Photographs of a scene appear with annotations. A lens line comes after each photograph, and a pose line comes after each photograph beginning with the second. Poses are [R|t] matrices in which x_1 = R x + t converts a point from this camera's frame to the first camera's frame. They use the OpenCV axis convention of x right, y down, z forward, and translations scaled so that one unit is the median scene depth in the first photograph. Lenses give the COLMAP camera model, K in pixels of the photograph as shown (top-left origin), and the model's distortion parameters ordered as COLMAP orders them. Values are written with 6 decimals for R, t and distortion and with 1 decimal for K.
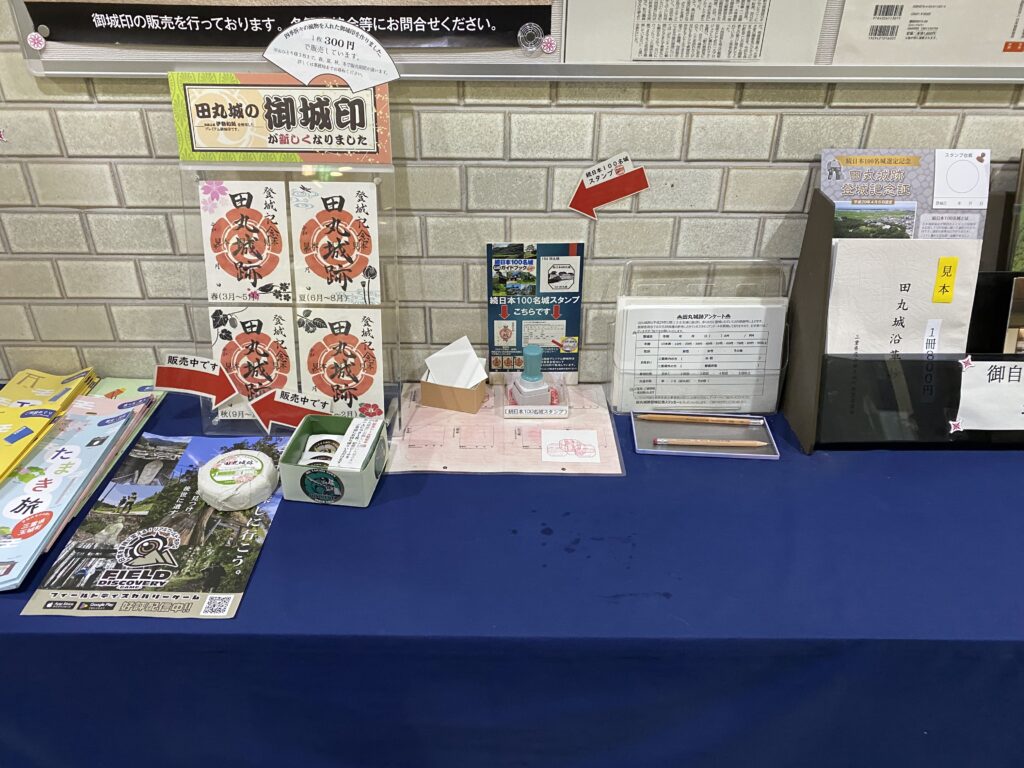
lens RADIAL K [[766.3, 0, 512.0], [0, 766.3, 384.0], [0, 0, 1]] dist [-0.052089, -0.005477]
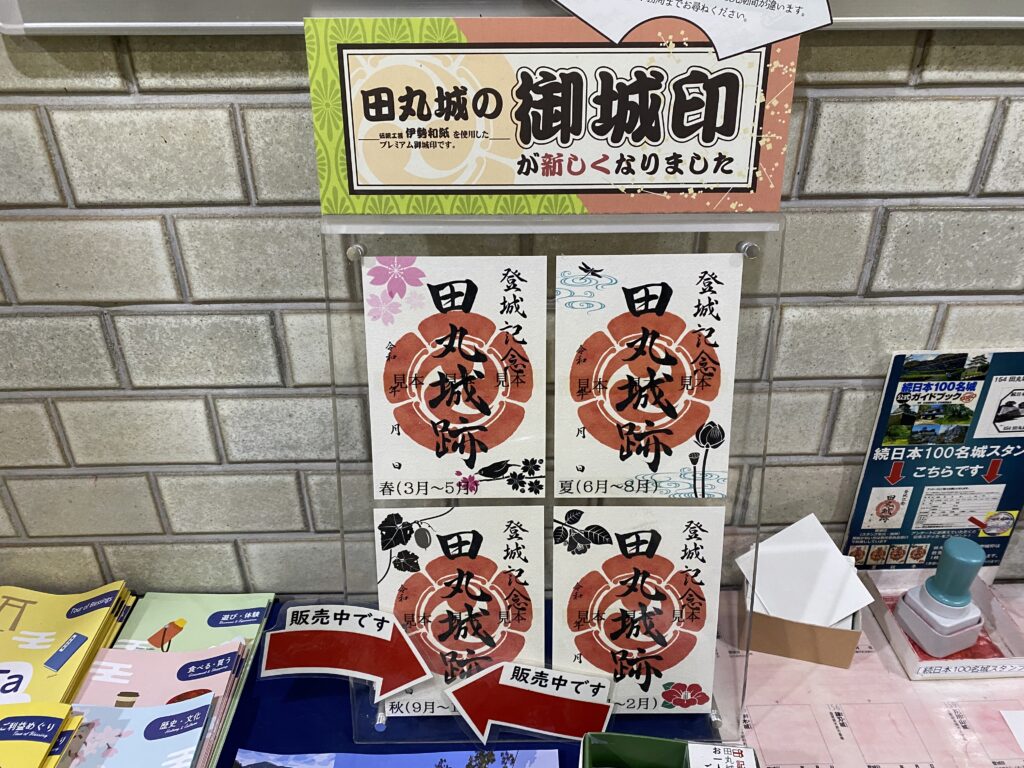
lens RADIAL K [[827.9, 0, 512.0], [0, 827.9, 384.0], [0, 0, 1]] dist [-0.002192, -0.056150]
pose [[0.999381, -0.021277, -0.028015, -0.293410], [0.020663, 0.999544, -0.022033, -0.168002], [0.028472, 0.021441, 0.999365, 0.469382]]
